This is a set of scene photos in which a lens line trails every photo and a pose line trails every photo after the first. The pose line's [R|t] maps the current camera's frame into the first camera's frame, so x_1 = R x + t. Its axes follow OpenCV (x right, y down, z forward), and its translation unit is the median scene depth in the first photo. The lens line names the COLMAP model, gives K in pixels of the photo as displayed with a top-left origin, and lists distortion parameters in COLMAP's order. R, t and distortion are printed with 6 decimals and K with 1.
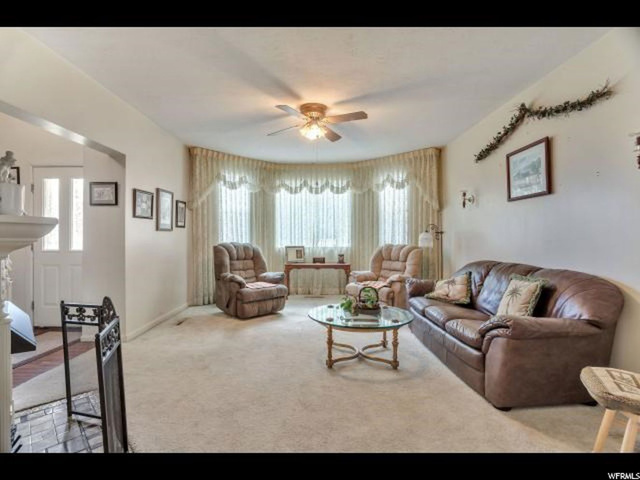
lens RADIAL K [[313.1, 0, 317.3], [0, 313.1, 238.4], [0, 0, 1]] dist [-0.041584, 0.002299]
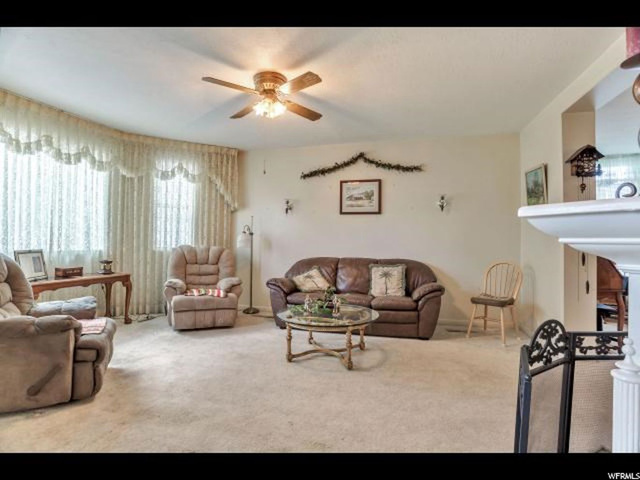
lens RADIAL K [[313.1, 0, 320.6], [0, 313.1, 239.1], [0, 0, 1]] dist [-0.041584, 0.002299]
pose [[0.290933, 0.008005, 0.956710, -0.514271], [-0.011419, 0.999923, -0.004894, 0.001681], [-0.956675, -0.009501, 0.291002, 0.438464]]
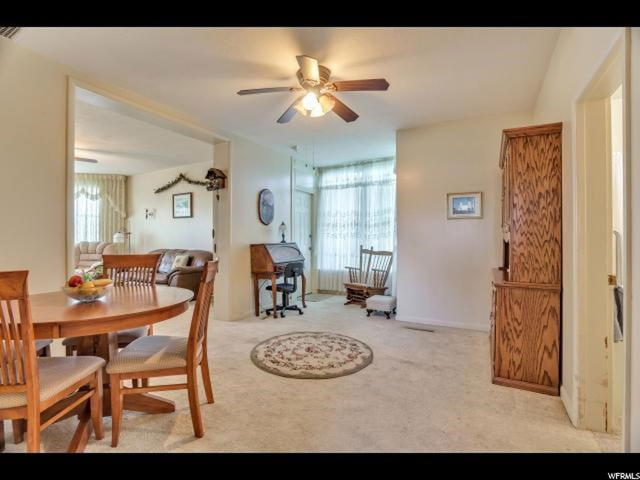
lens RADIAL K [[313.1, 0, 319.3], [0, 313.1, 233.8], [0, 0, 1]] dist [-0.041584, 0.002299]
pose [[0.502344, 0.003742, 0.864660, -0.417213], [0.002165, 0.999982, -0.005585, -0.004748], [-0.864665, 0.004677, 0.502327, -0.538077]]
